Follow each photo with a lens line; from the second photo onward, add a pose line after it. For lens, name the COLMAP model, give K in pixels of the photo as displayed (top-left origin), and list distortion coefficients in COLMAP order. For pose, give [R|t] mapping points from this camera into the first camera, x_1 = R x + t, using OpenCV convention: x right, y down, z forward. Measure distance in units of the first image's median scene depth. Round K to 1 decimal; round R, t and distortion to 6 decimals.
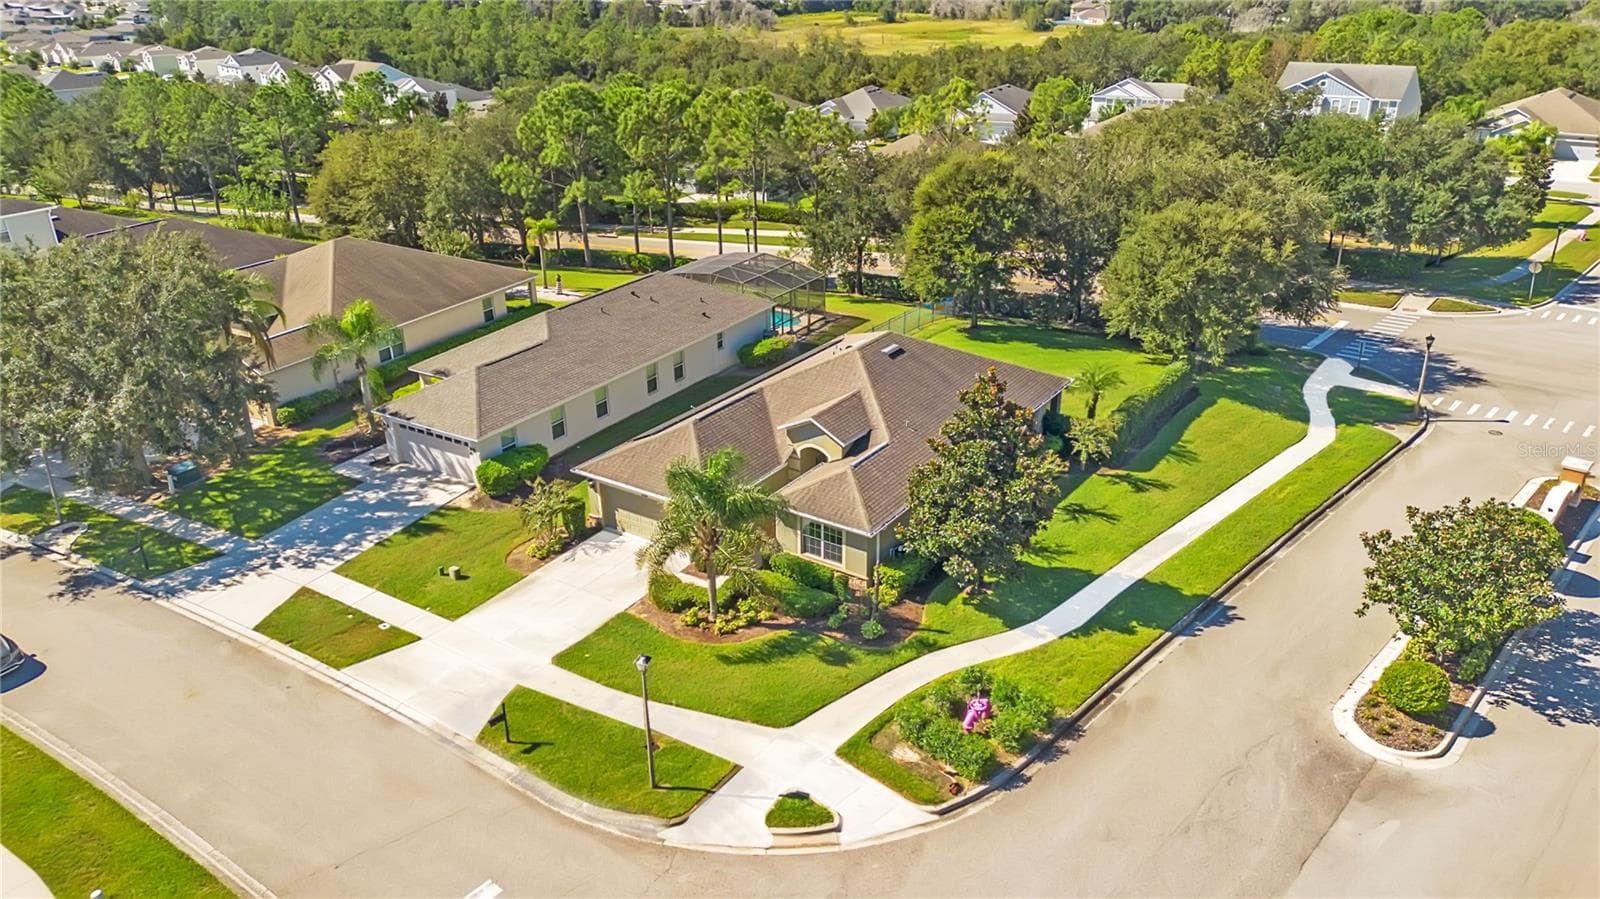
lens RADIAL K [[1124.3, 0, 802.4], [0, 1124.3, 447.9], [0, 0, 1]] dist [0.085666, -0.096923]
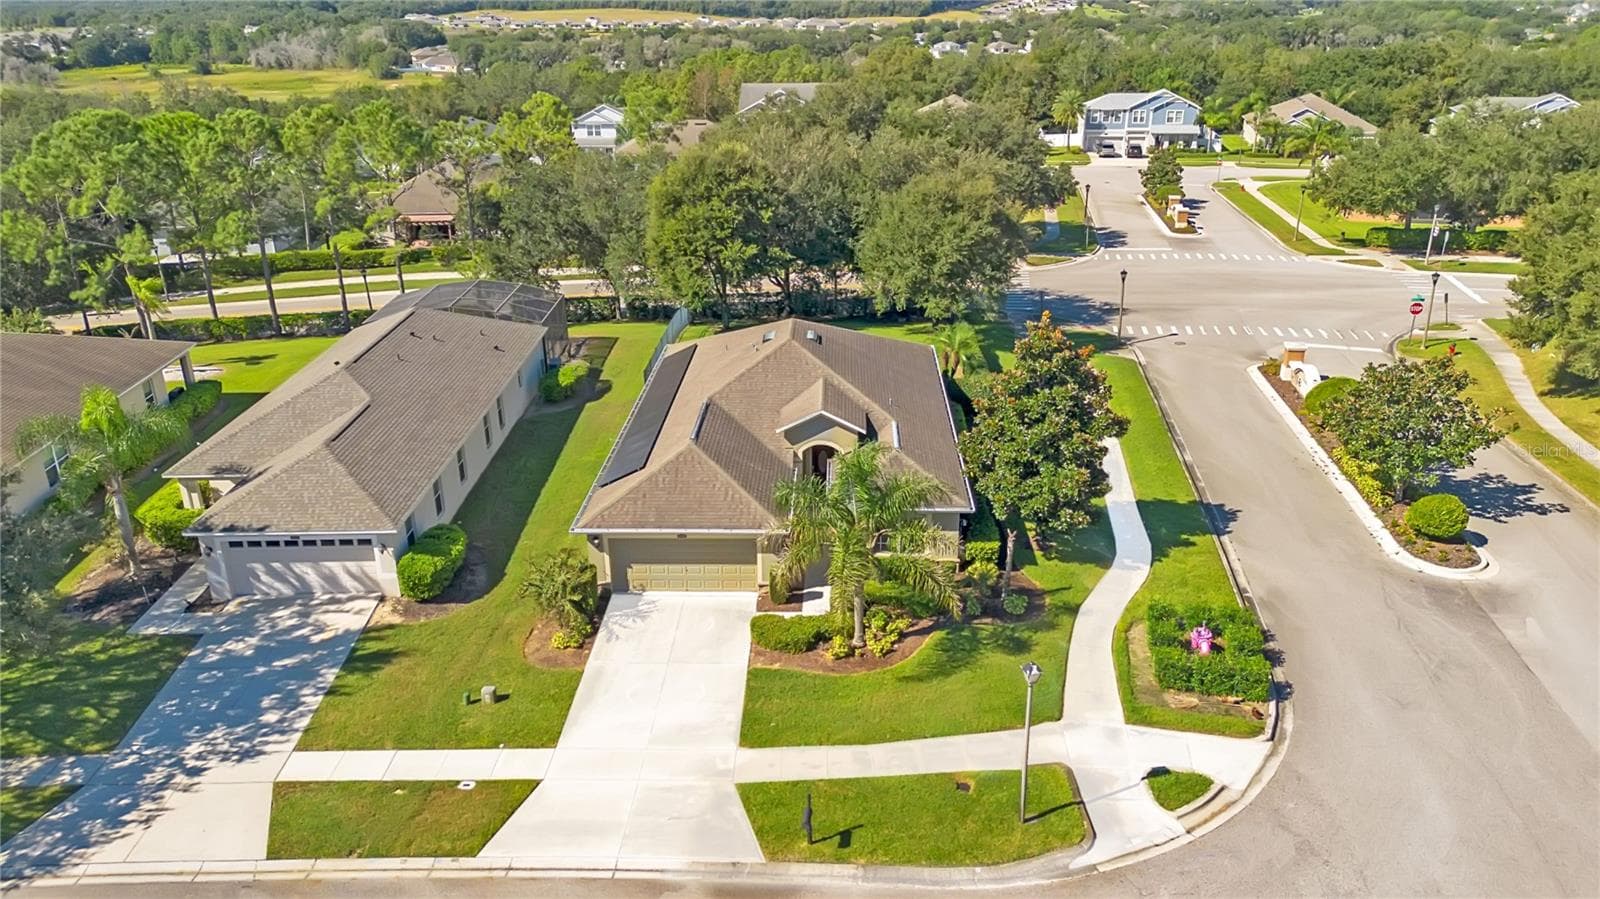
lens RADIAL K [[1124.3, 0, 802.4], [0, 1124.3, 447.9], [0, 0, 1]] dist [0.085666, -0.096923]
pose [[0.846971, -0.195523, 0.494380, -0.433916], [0.215479, 0.976361, 0.016983, -0.015376], [-0.486014, 0.092144, 0.869080, 0.217894]]
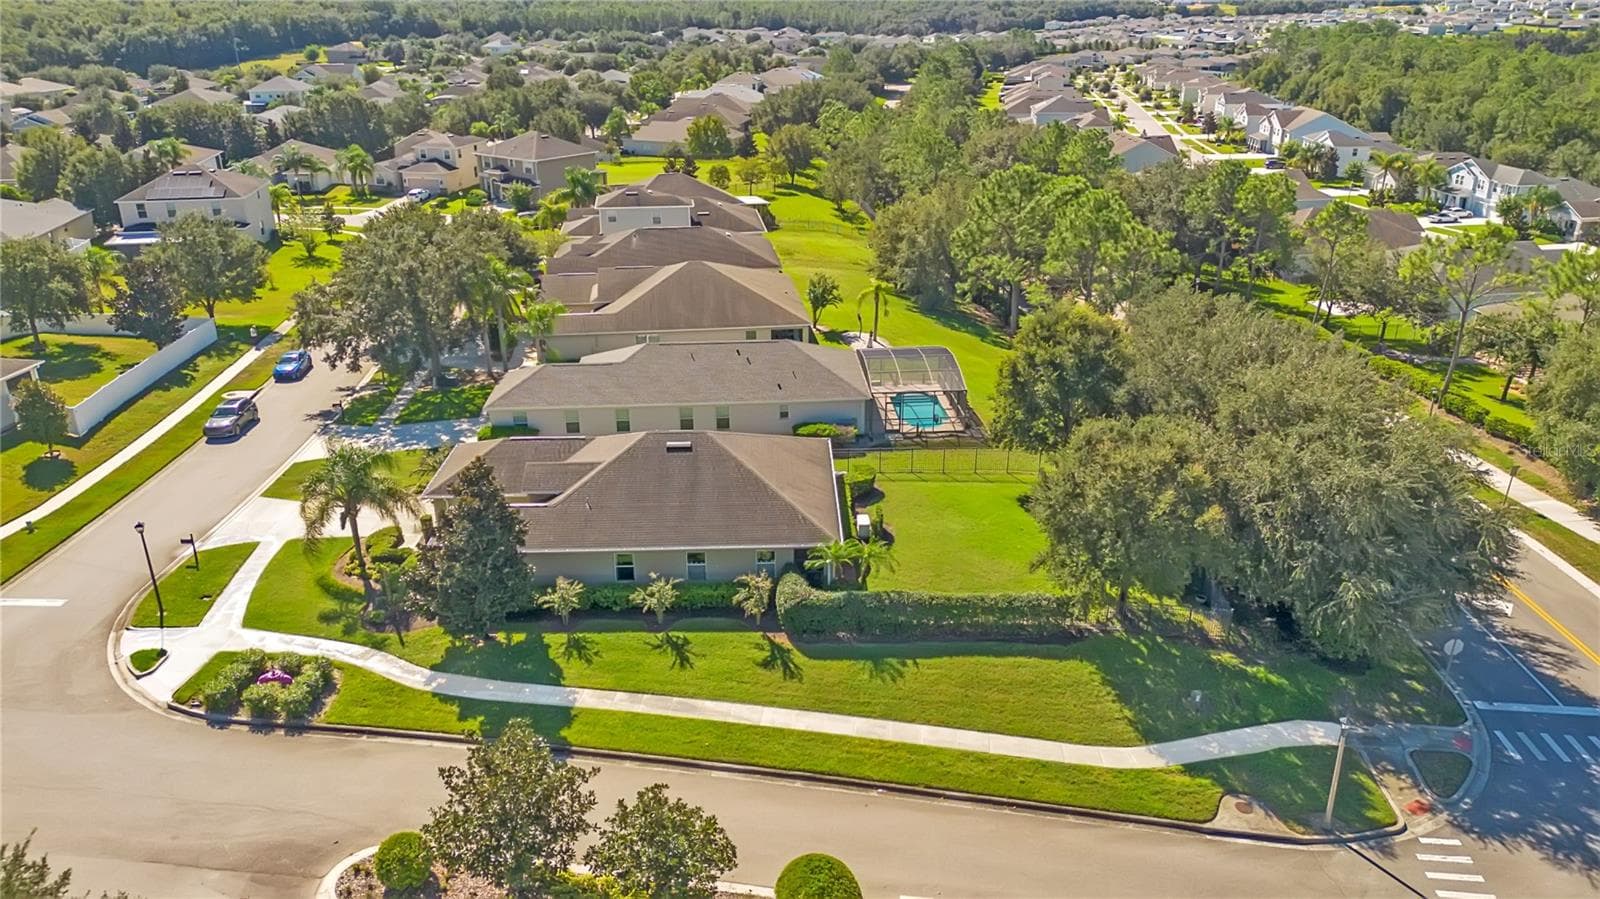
lens RADIAL K [[1124.3, 0, 802.4], [0, 1124.3, 447.9], [0, 0, 1]] dist [0.085666, -0.096923]
pose [[0.582691, 0.317271, -0.748205, 1.041264], [-0.330127, 0.933673, 0.138820, -0.296603], [0.742622, 0.166113, 0.648783, 0.403142]]
